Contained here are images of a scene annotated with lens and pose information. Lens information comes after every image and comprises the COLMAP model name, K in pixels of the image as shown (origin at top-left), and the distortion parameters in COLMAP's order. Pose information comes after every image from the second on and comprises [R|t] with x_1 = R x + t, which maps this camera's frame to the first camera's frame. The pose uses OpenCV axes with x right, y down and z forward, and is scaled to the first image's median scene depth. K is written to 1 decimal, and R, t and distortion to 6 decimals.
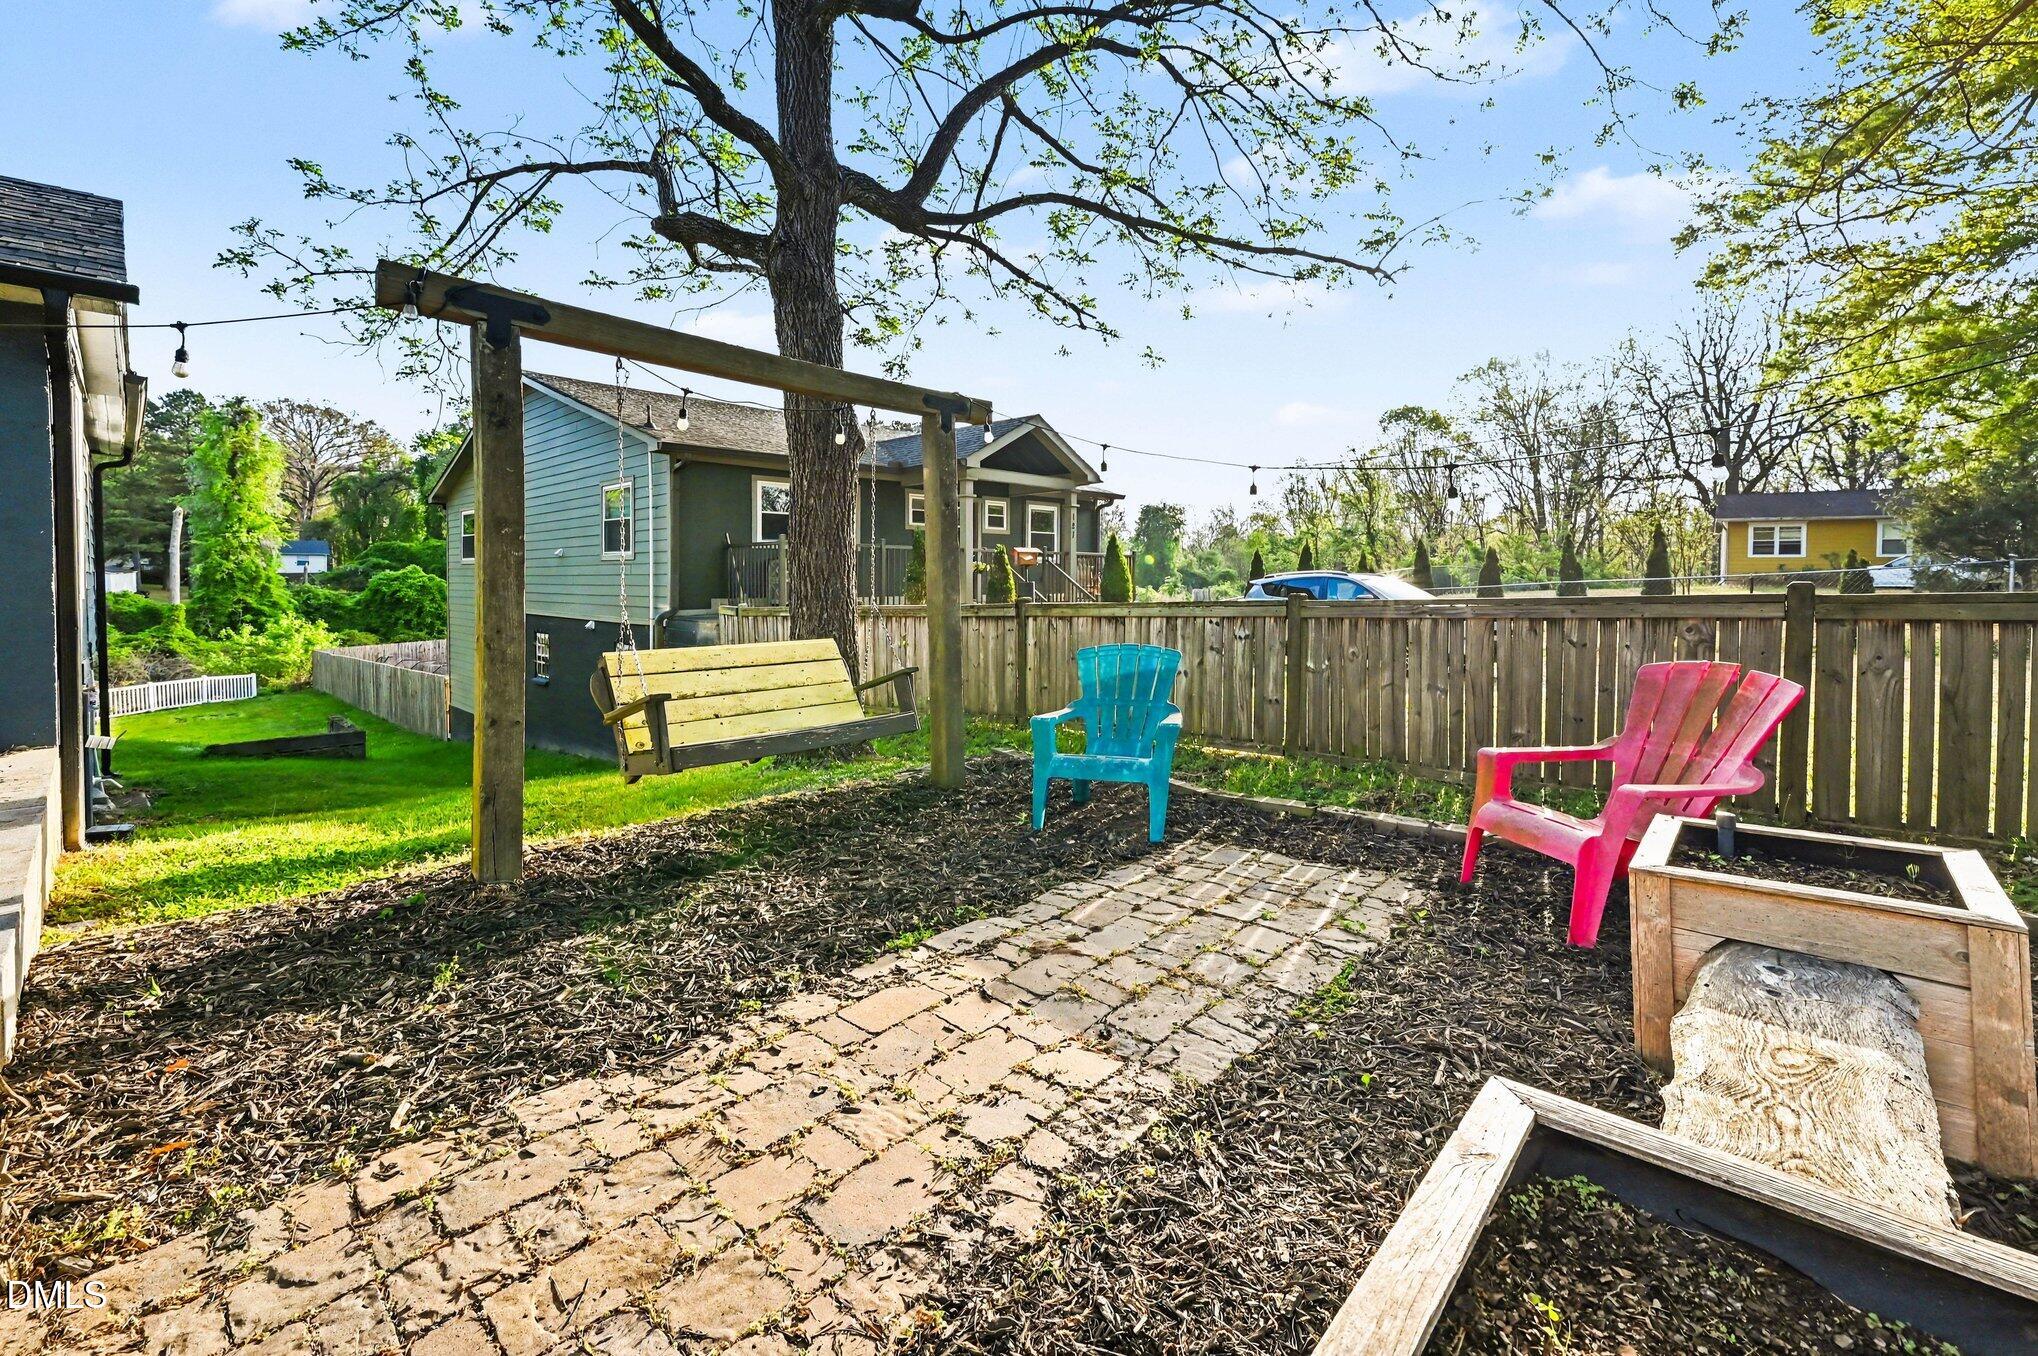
lens RADIAL K [[829.4, 0, 1102.2], [0, 829.4, 590.4], [0, 0, 1]] dist [-0.002404, 0.000258]
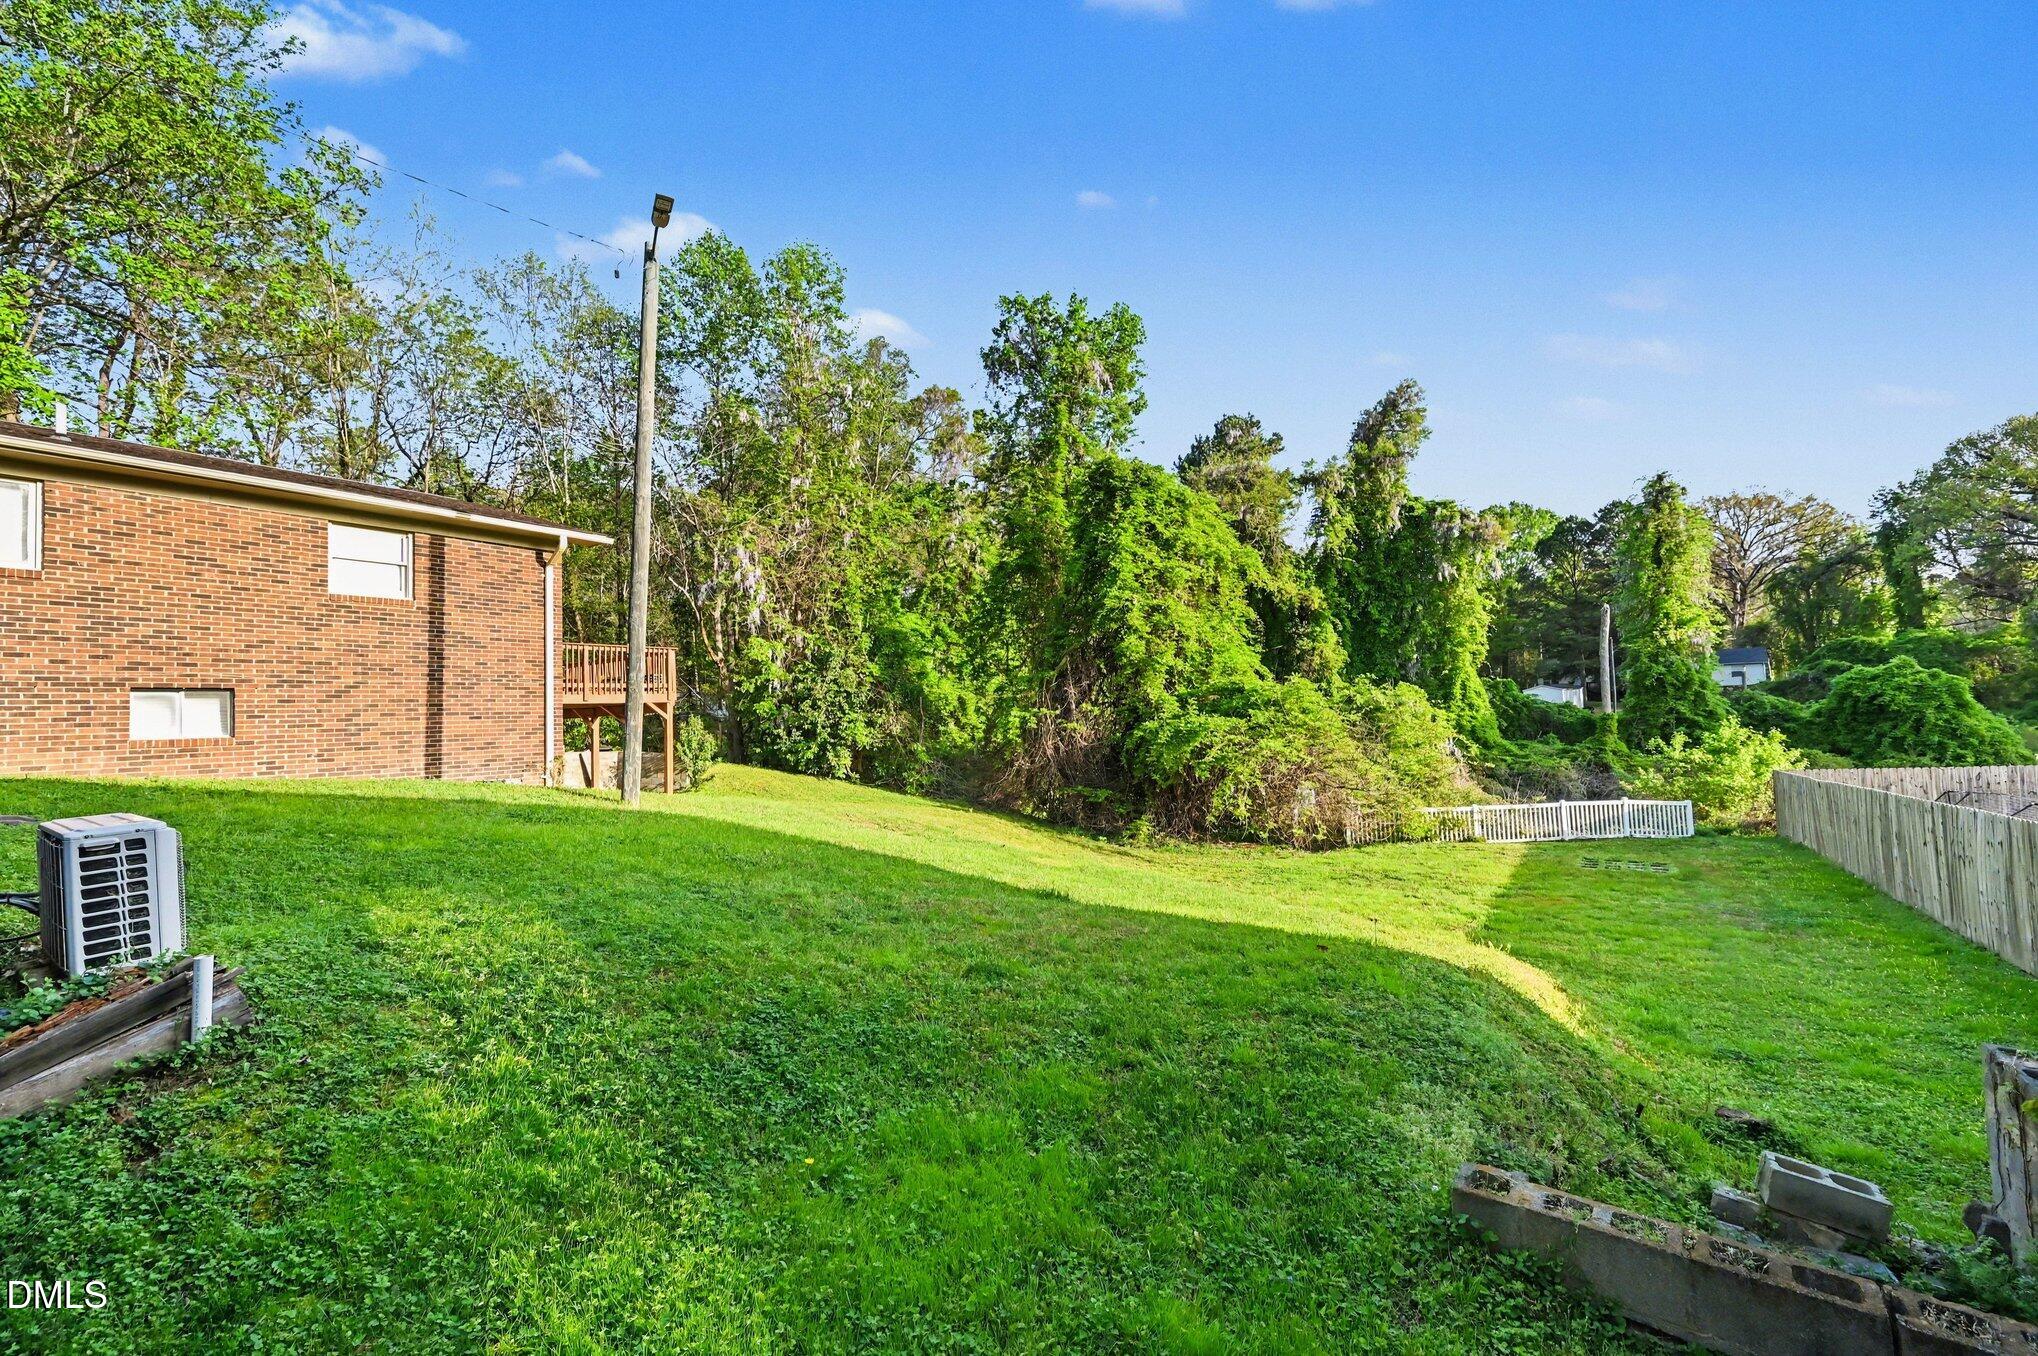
lens RADIAL K [[802.3, 0, 1012.6], [0, 802.3, 689.8], [0, 0, 1]] dist [-0.002866, 0.000039]
pose [[0.071240, -0.045250, -0.996432, -0.278616], [0.006934, 0.998969, -0.044869, 0.024237], [0.997435, -0.003712, 0.071480, 0.274304]]
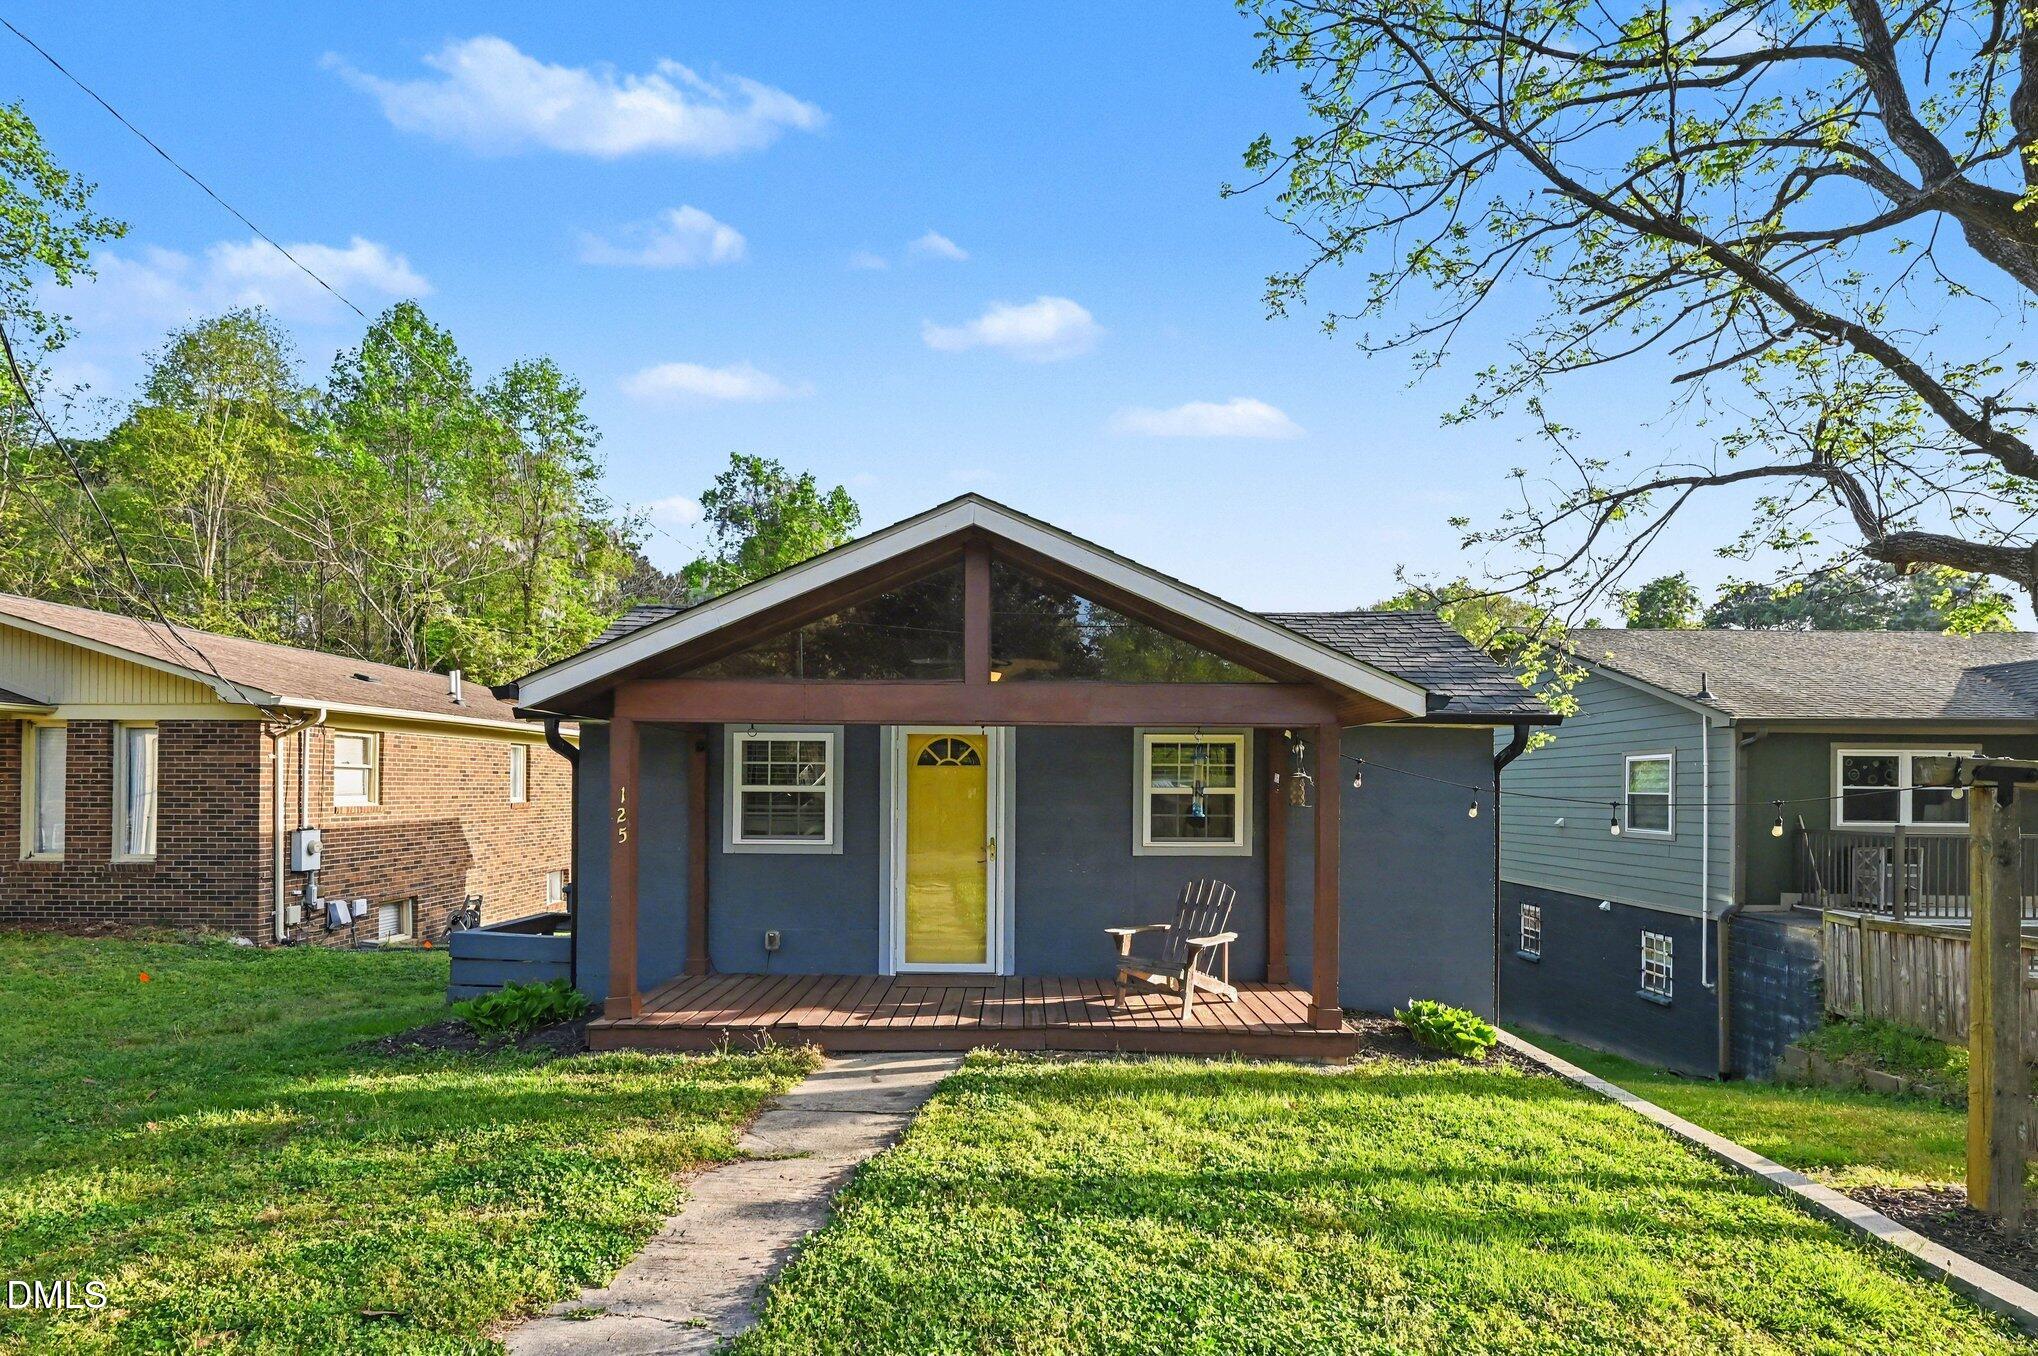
lens RADIAL K [[1138.5, 0, 1001.3], [0, 1138.5, 782.3], [0, 0, 1]] dist [-0.004136, -0.001190]
pose [[0.646053, 0.000873, -0.763292, -0.028962], [-0.017931, 0.999741, -0.014034, -0.020923], [0.763082, 0.022754, 0.645901, -0.103021]]
